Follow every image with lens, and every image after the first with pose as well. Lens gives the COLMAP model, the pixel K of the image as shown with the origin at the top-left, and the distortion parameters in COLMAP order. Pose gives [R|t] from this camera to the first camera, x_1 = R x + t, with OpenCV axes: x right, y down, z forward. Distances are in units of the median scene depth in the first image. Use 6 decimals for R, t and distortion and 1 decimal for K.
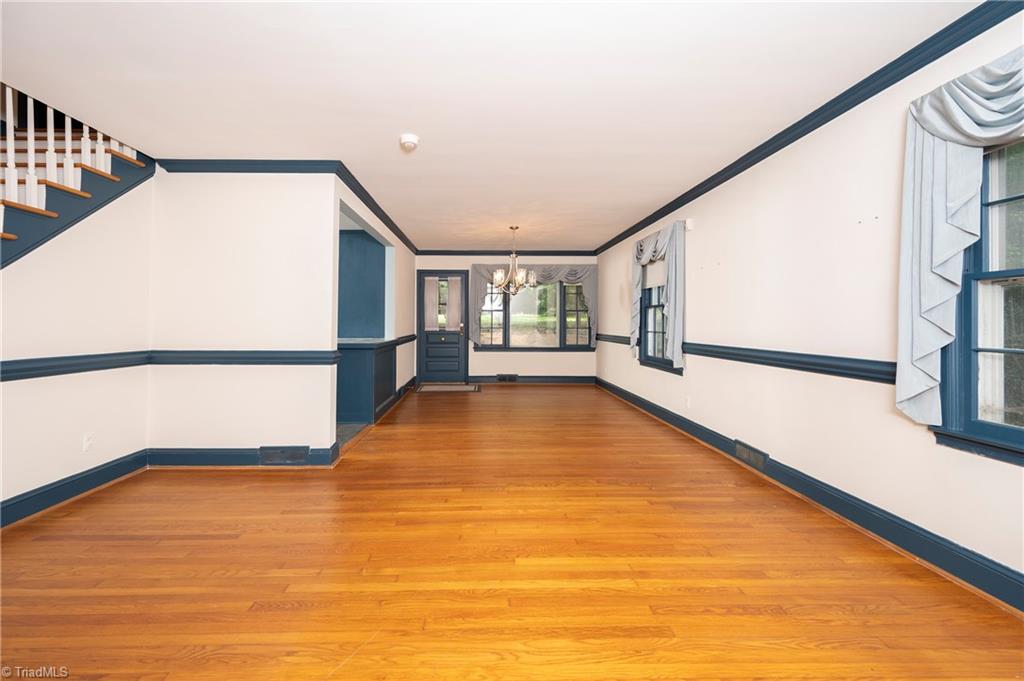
lens RADIAL K [[398.1, 0, 480.1], [0, 398.1, 321.8], [0, 0, 1]] dist [-0.002189, -0.000219]
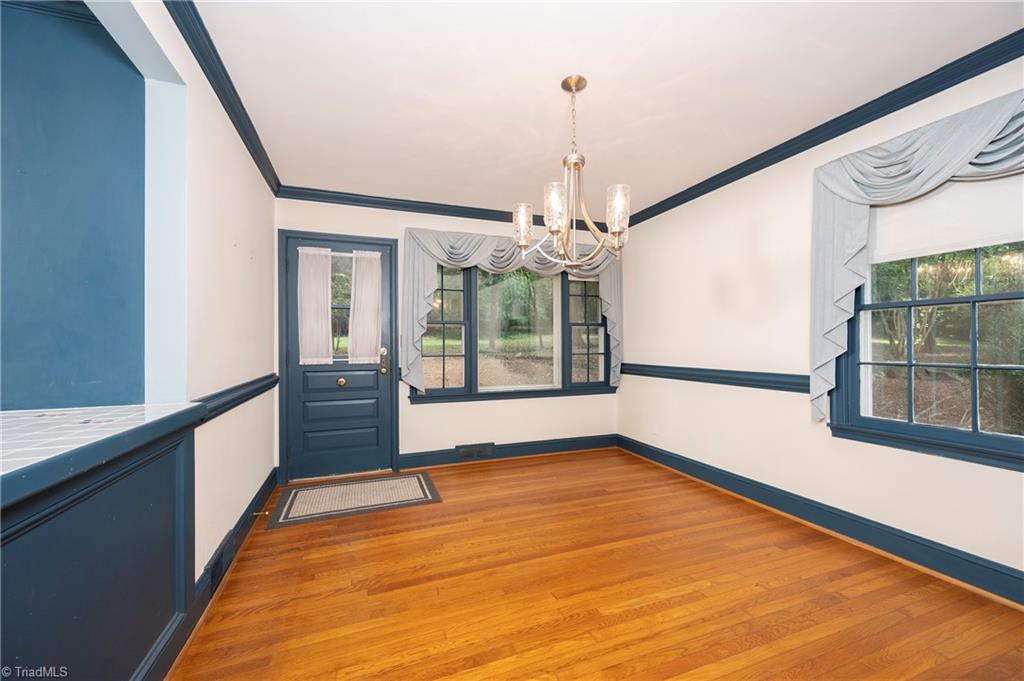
lens RADIAL K [[398.1, 0, 510.4], [0, 398.1, 341.0], [0, 0, 1]] dist [-0.002189, -0.000219]
pose [[0.938720, -0.007293, 0.344603, -0.068060], [0.009901, 0.999934, -0.005811, -0.000685], [-0.344538, 0.008867, 0.938731, 0.491520]]
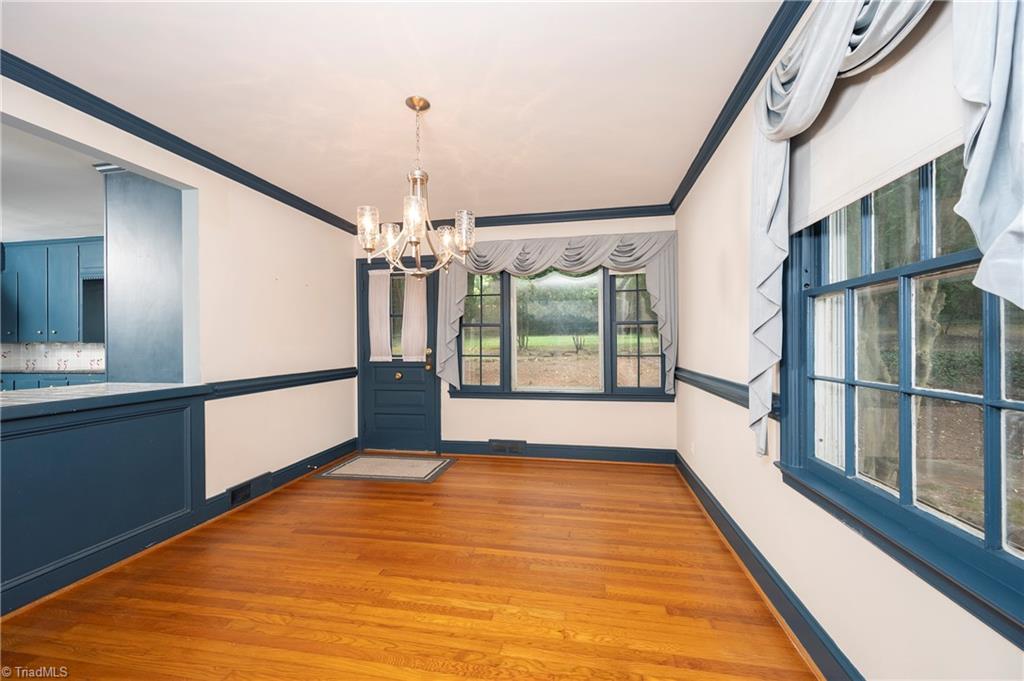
lens RADIAL K [[398.1, 0, 510.1], [0, 398.1, 339.8], [0, 0, 1]] dist [-0.002189, -0.000219]
pose [[0.983462, -0.013503, -0.180610, 0.174341], [0.011995, 0.999884, -0.009438, -0.001836], [0.180717, 0.007115, 0.983509, 0.458253]]
